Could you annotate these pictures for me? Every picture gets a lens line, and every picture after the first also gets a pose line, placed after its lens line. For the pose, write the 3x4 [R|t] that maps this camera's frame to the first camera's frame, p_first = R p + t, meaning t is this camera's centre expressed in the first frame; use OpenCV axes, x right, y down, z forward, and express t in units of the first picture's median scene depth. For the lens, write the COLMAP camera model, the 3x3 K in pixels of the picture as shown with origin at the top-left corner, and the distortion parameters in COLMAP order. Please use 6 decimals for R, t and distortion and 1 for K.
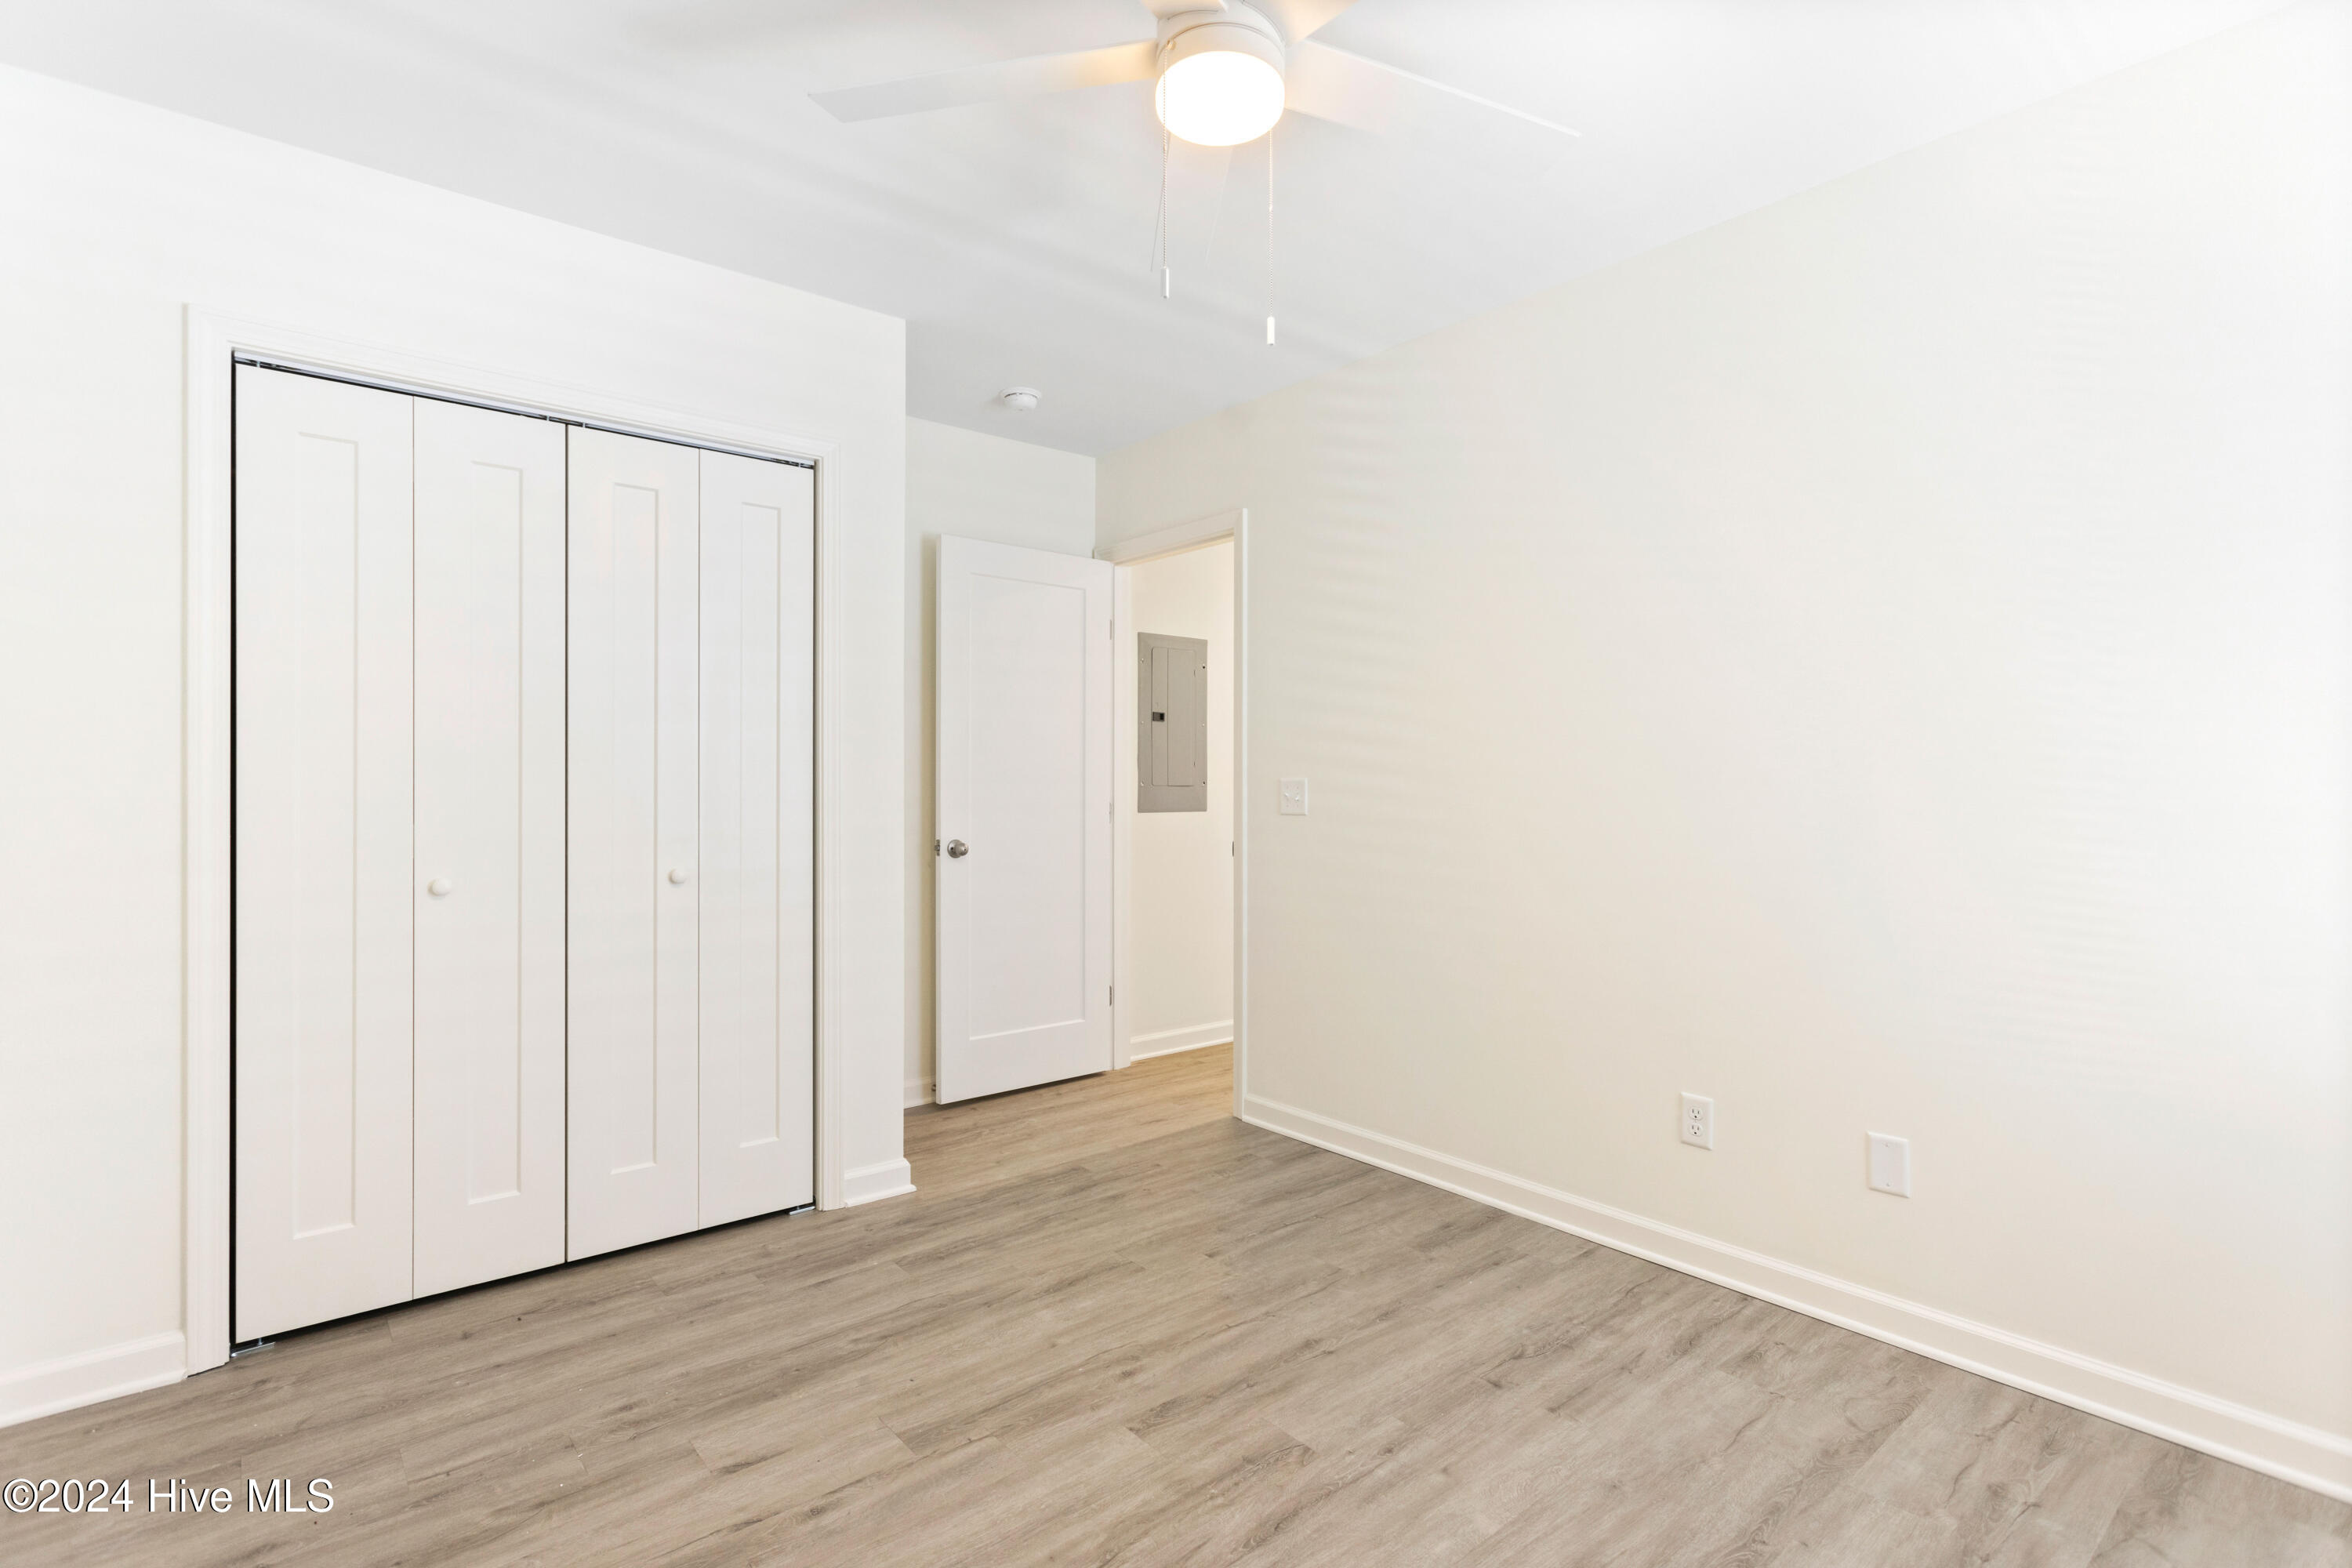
lens RADIAL K [[1129.2, 0, 1202.7], [0, 1129.2, 786.9], [0, 0, 1]] dist [-0.000558, 0.000289]
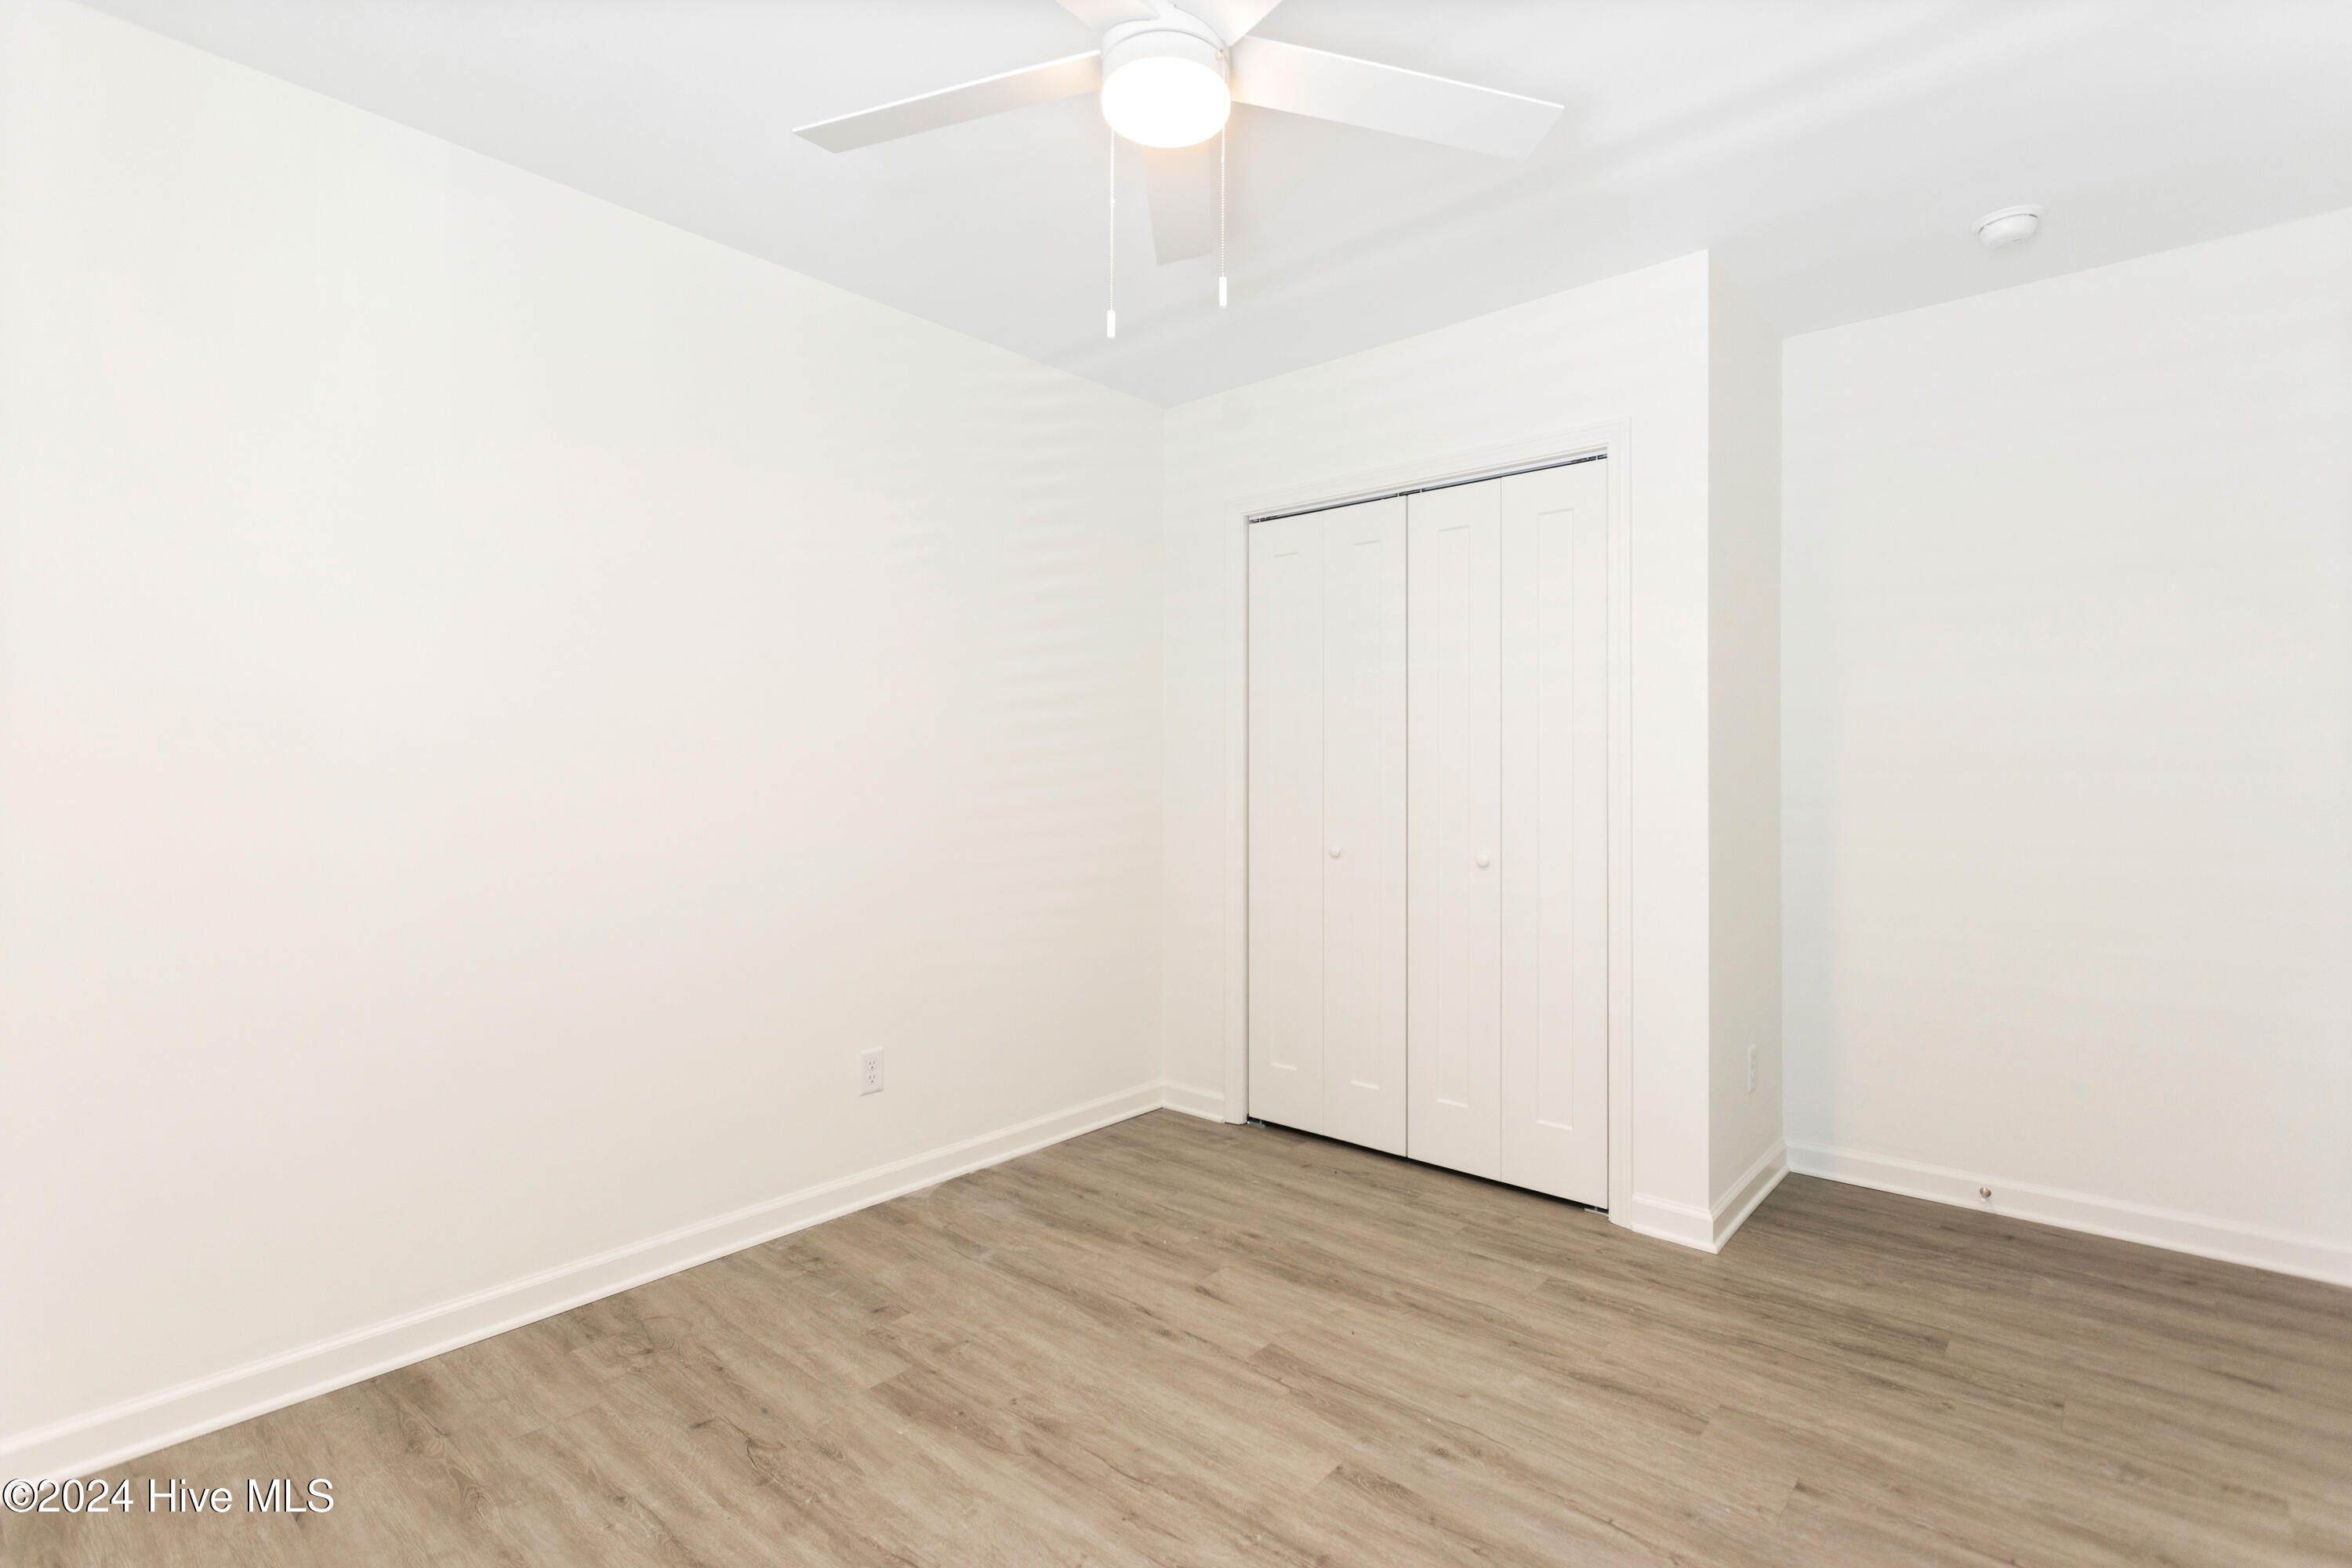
lens RADIAL K [[1121.6, 0, 1139.4], [0, 1121.6, 773.1], [0, 0, 1]] dist [0.000401, 0.000520]
pose [[0.116880, 0.000007, -0.993146, 0.778423], [-0.004222, 0.999991, -0.000490, -0.007728], [0.993137, 0.004250, 0.116879, 0.666432]]
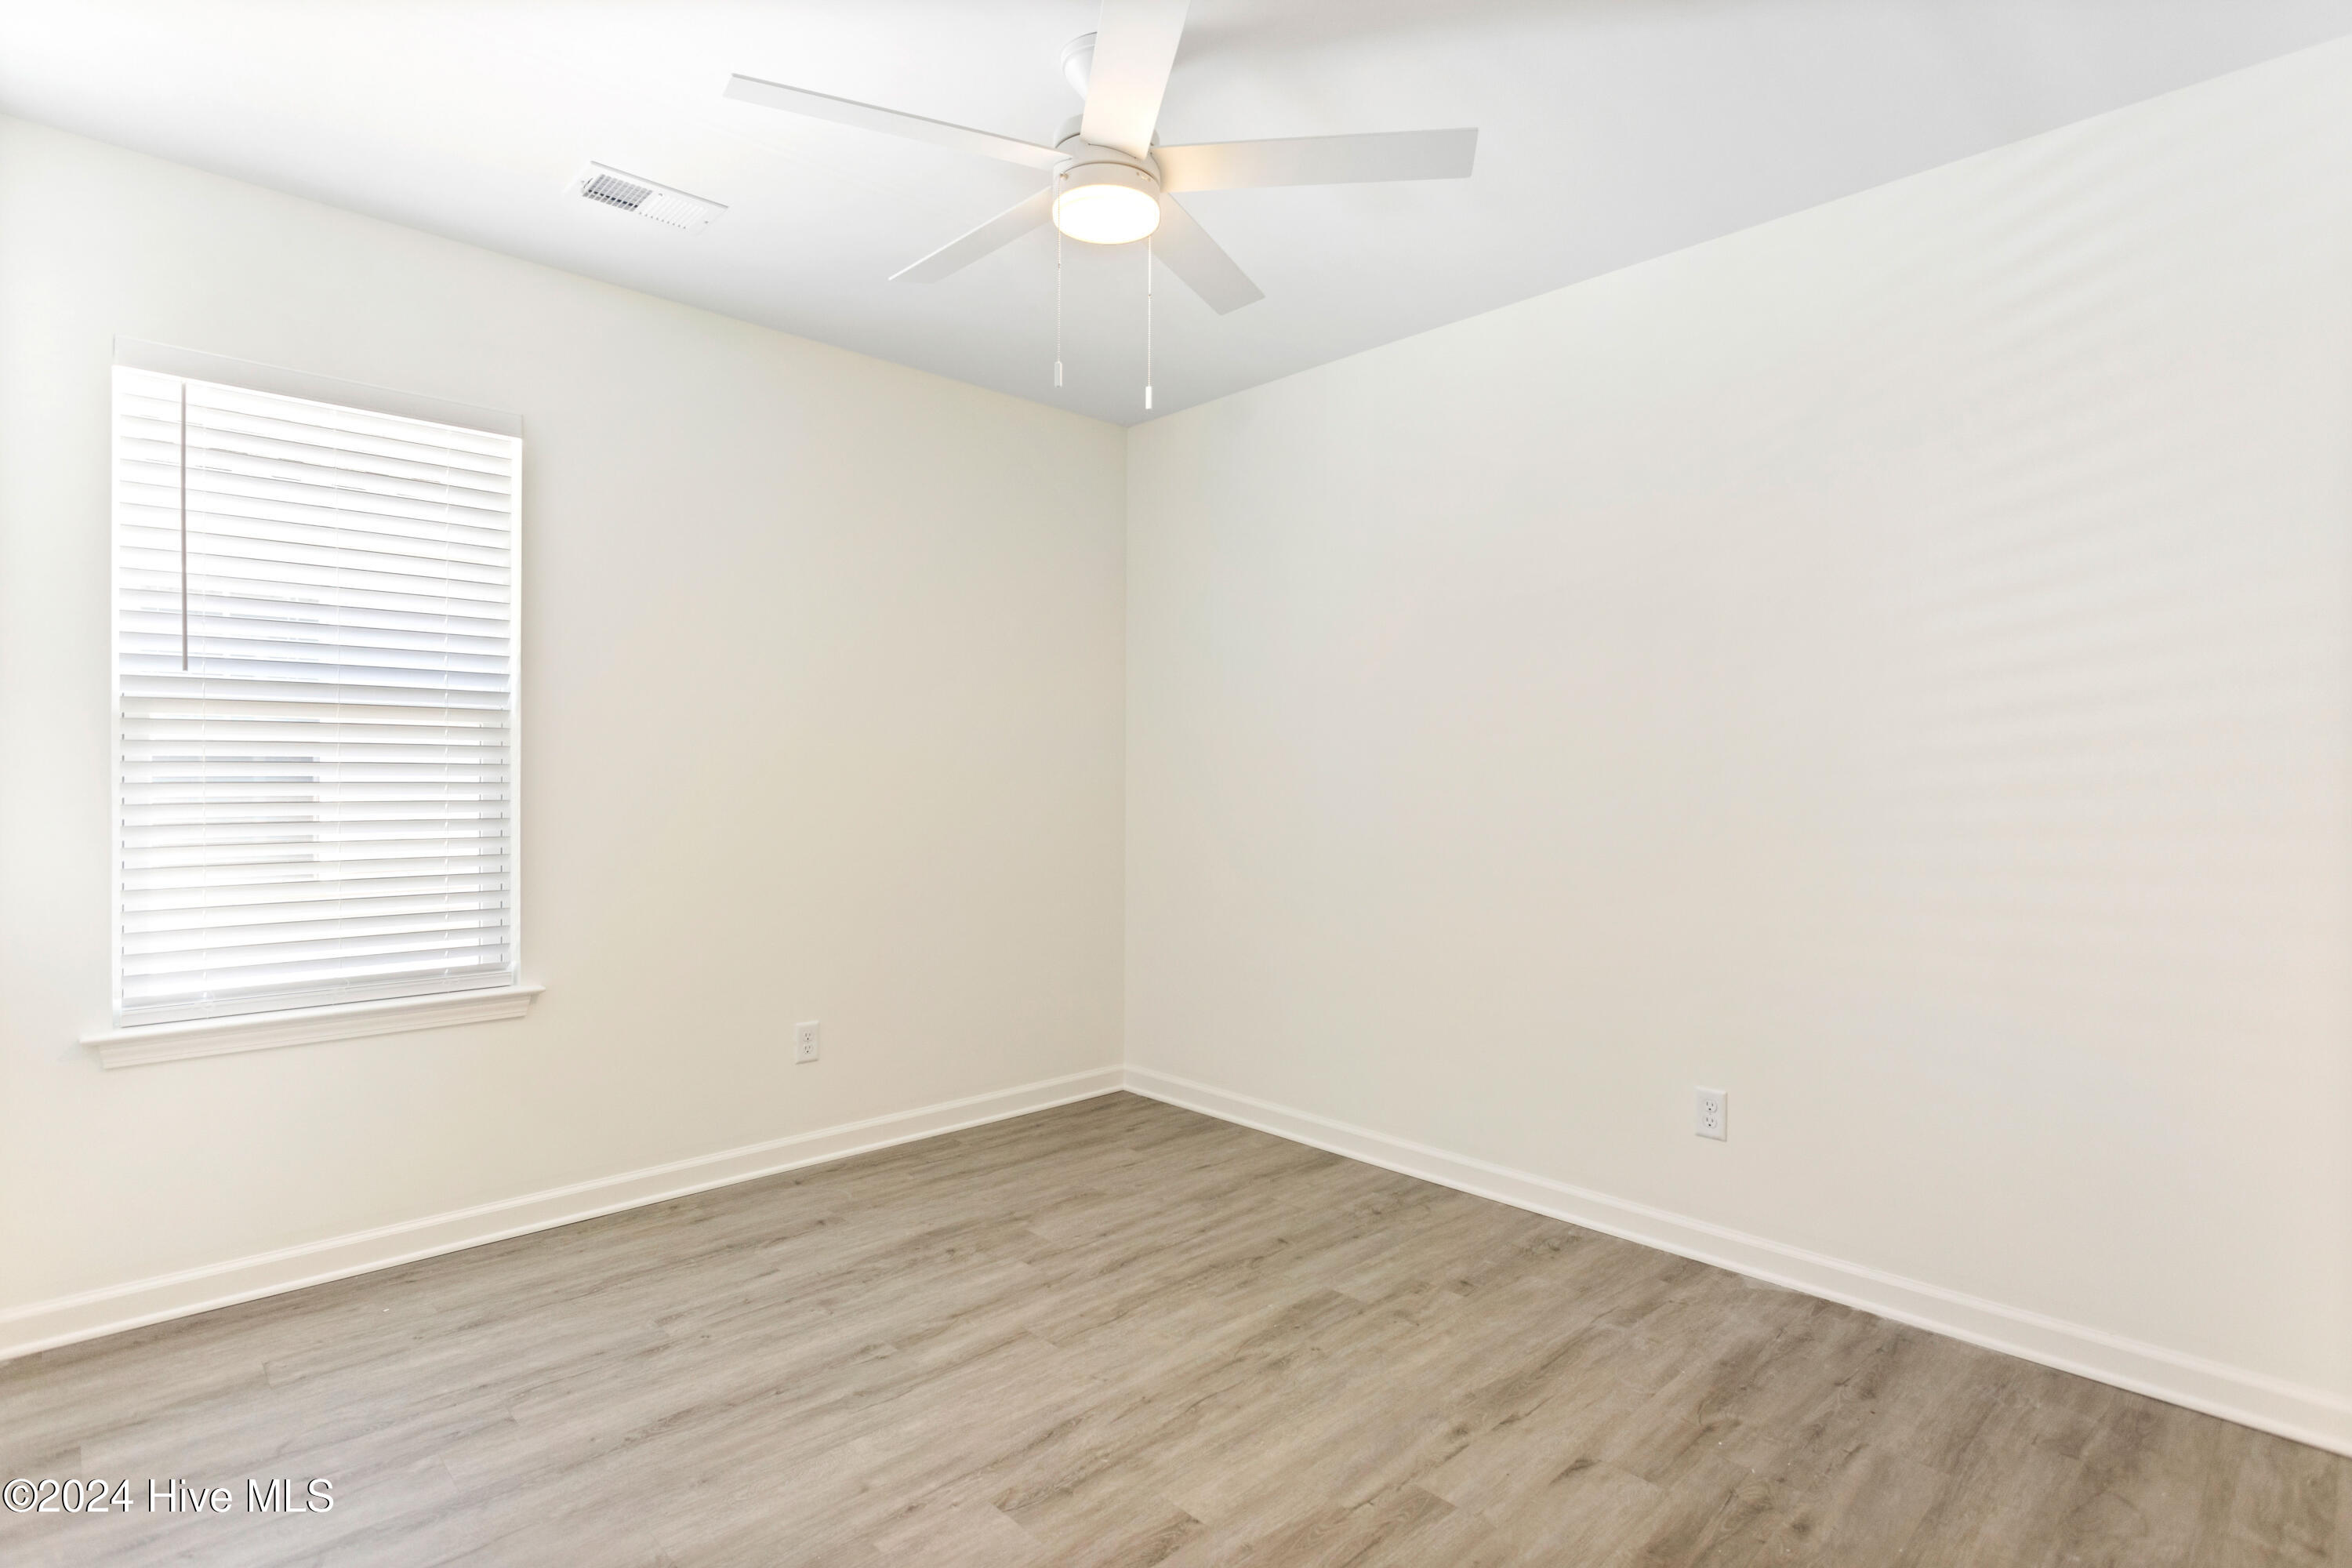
lens RADIAL K [[1147.5, 0, 1176.0], [0, 1147.5, 784.0], [0, 0, 1]] dist [-0.001495, -0.000475]
pose [[-0.998939, -0.003011, -0.045946, -0.004446], [-0.003673, 0.999891, 0.014320, -0.013240], [0.045898, 0.014474, -0.998841, 1.730208]]
